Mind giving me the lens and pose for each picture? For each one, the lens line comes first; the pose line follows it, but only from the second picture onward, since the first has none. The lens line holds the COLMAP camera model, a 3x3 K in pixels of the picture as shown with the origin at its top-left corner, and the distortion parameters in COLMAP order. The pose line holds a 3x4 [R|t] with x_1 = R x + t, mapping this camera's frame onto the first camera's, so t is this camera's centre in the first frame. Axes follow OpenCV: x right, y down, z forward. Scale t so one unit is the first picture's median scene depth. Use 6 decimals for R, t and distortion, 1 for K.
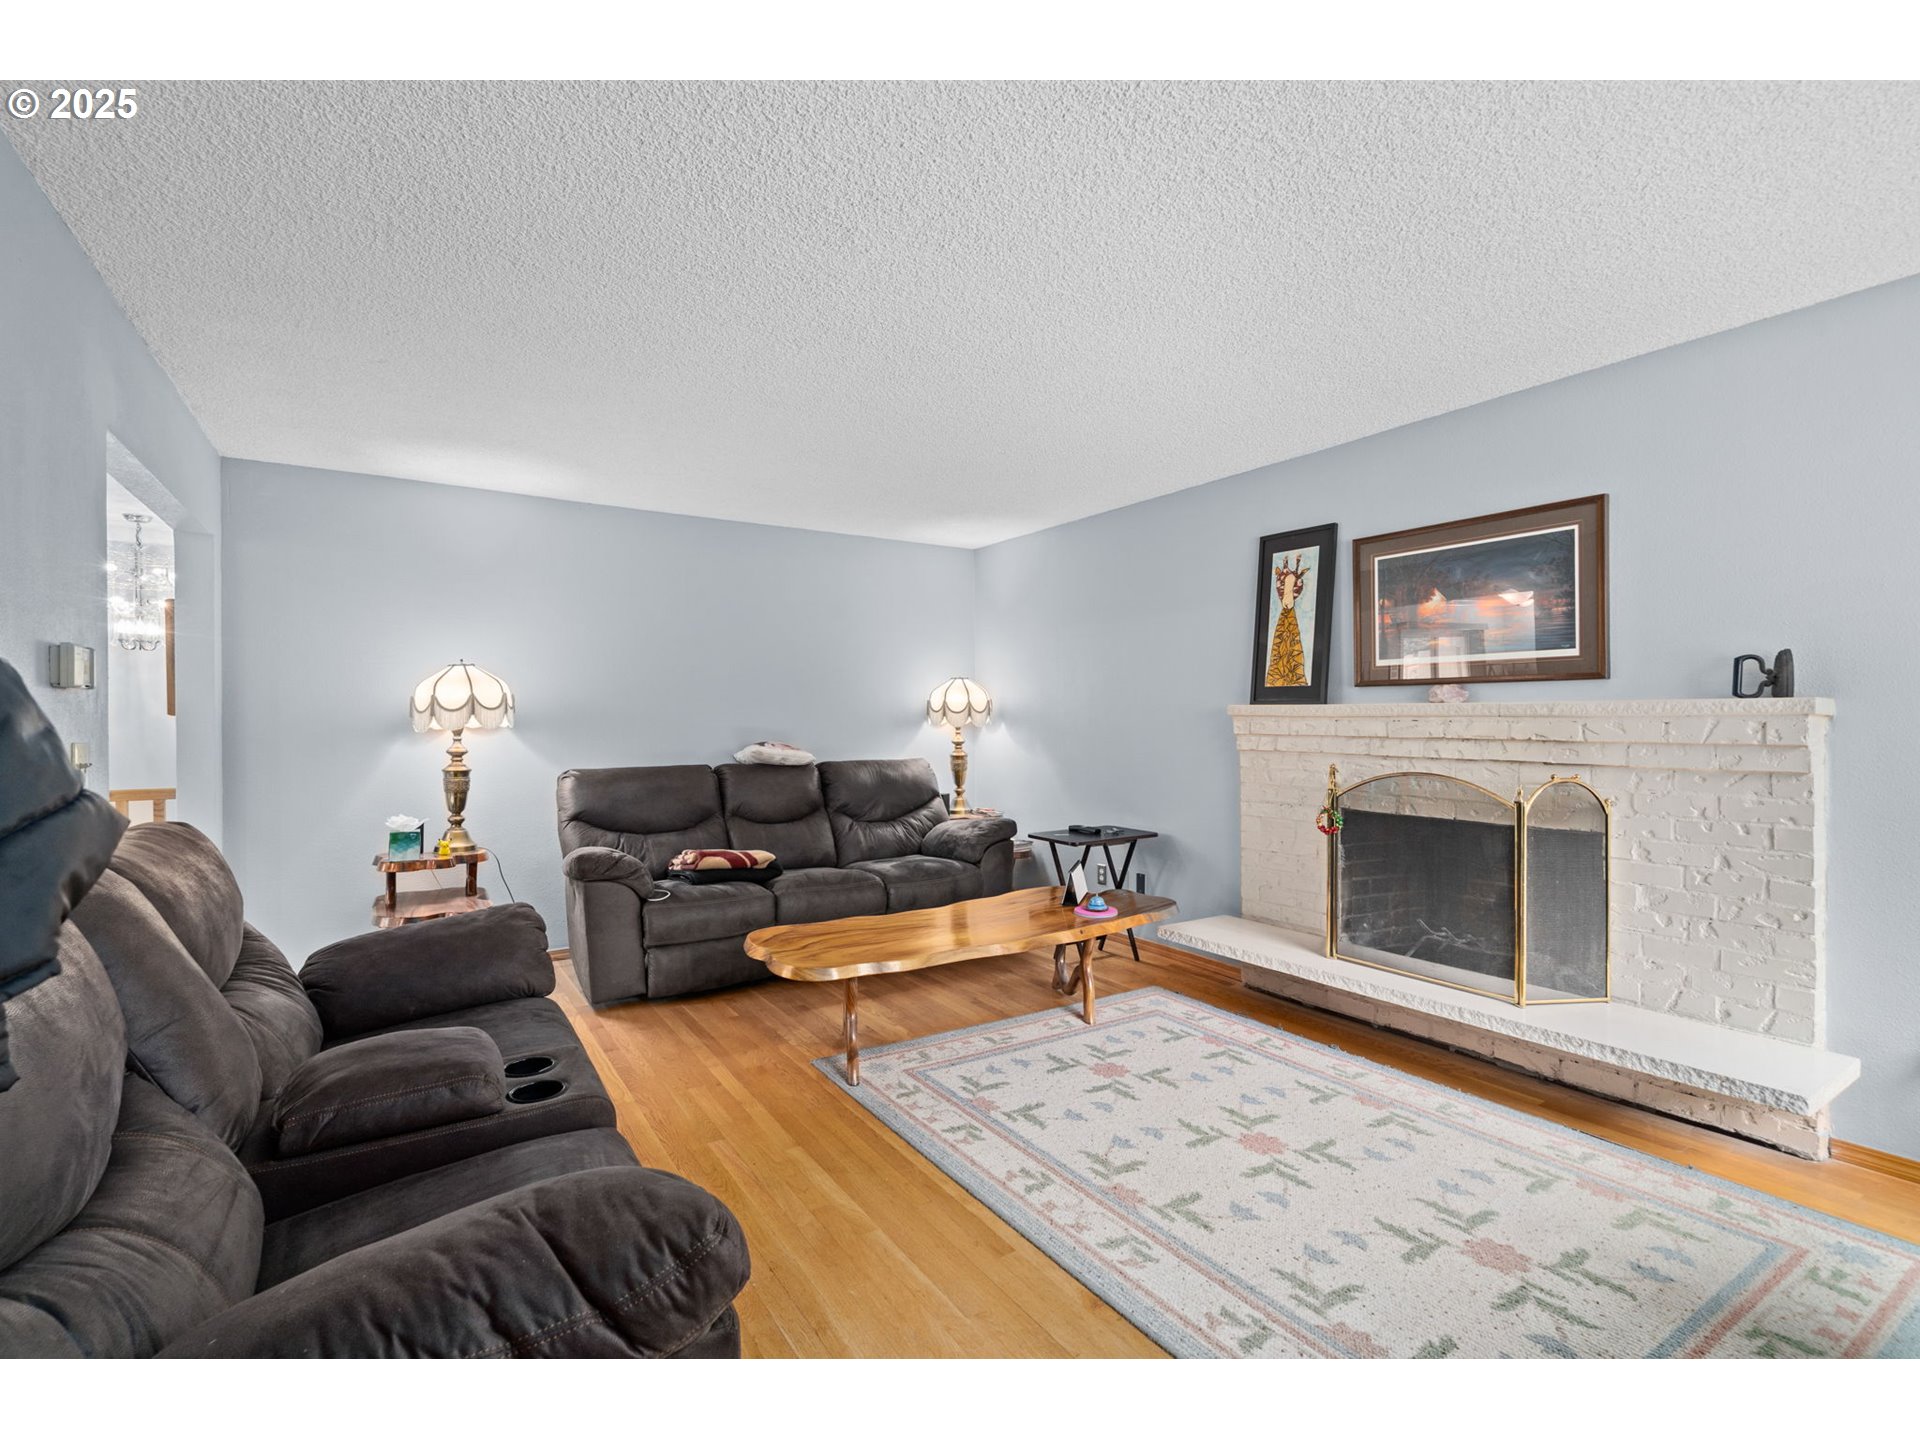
lens RADIAL K [[876.3, 0, 961.4], [0, 876.3, 722.6], [0, 0, 1]] dist [0.005199, 0.000232]
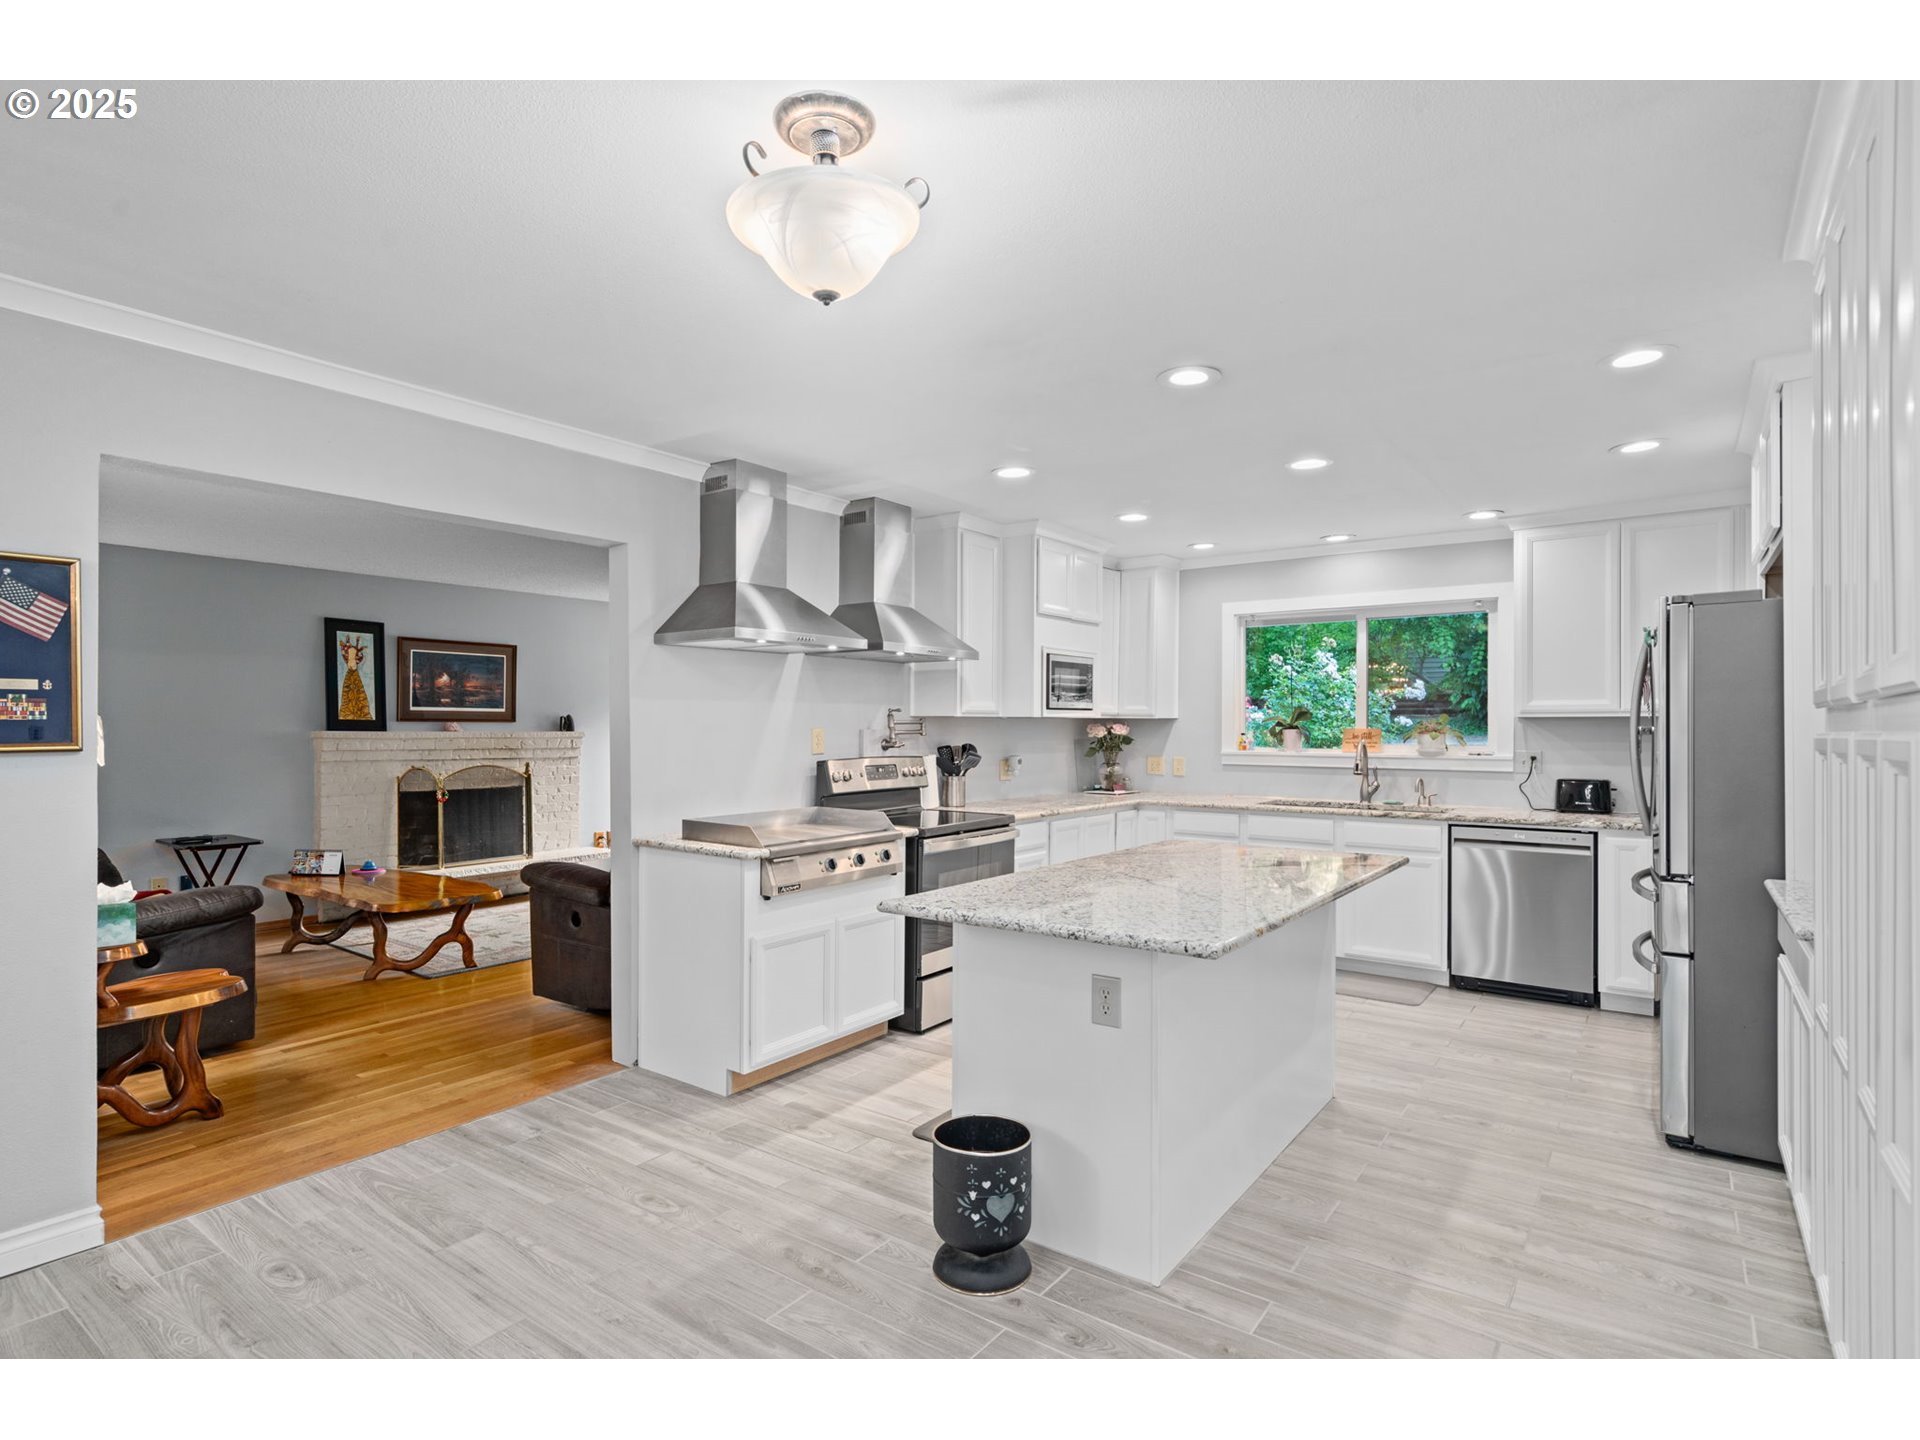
lens RADIAL K [[974.6, 0, 961.3], [0, 974.6, 724.6], [0, 0, 1]] dist [-0.000048, -0.000008]
pose [[-0.359896, 0.002458, 0.932989, -1.683223], [0.002860, 0.999995, -0.001531, -0.027529], [-0.932988, 0.002117, -0.359901, 0.633217]]
